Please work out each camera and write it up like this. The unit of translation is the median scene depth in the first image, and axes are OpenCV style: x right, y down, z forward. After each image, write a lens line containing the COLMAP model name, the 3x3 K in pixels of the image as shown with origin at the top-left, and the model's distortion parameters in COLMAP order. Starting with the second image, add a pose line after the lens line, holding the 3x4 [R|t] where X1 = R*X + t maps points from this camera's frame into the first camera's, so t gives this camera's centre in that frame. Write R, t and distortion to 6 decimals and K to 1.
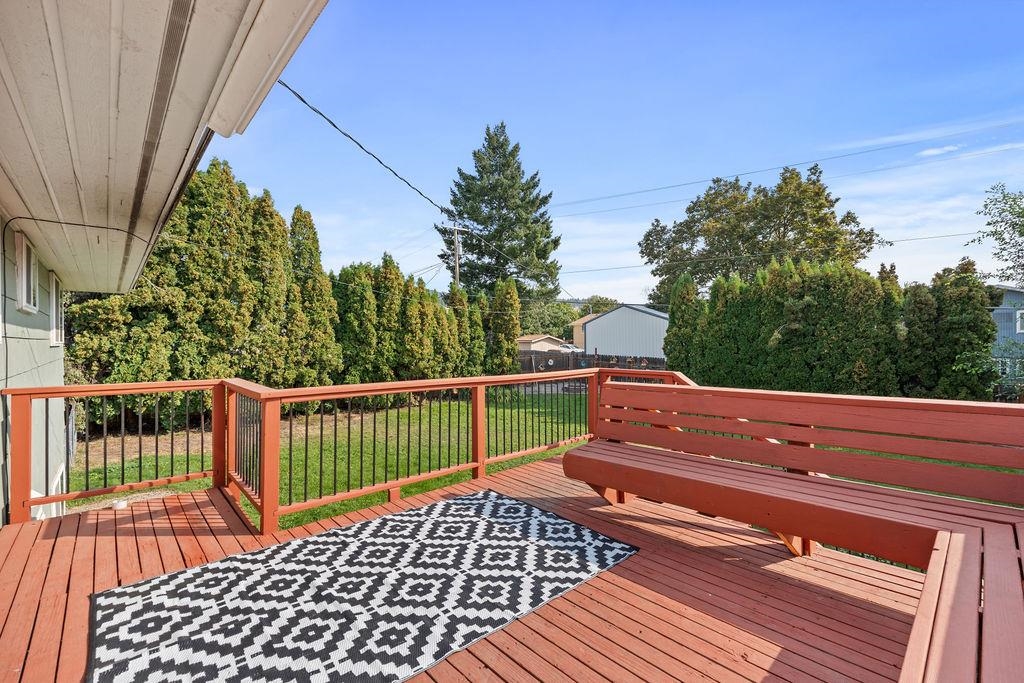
lens RADIAL K [[449.8, 0, 513.9], [0, 449.8, 344.2], [0, 0, 1]] dist [-0.001173, -0.001059]
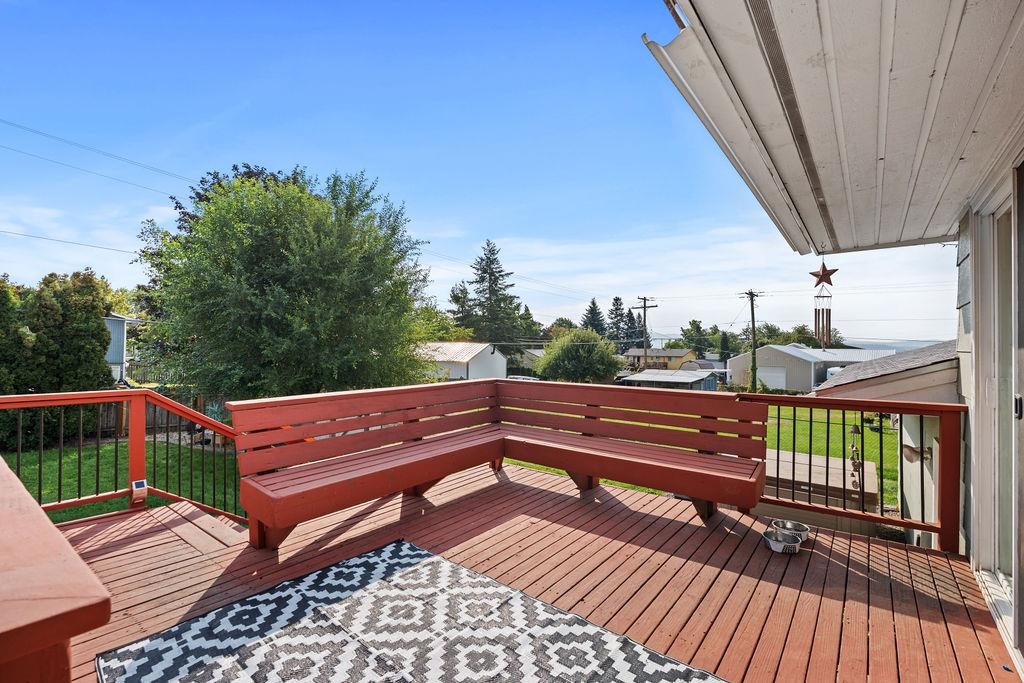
lens RADIAL K [[449.8, 0, 513.9], [0, 449.8, 344.2], [0, 0, 1]] dist [-0.001173, -0.001059]
pose [[-0.160754, 0.014815, 0.986883, -0.832825], [-0.000803, 0.999885, -0.015141, -0.005054], [-0.986994, -0.003226, -0.160724, 0.880001]]
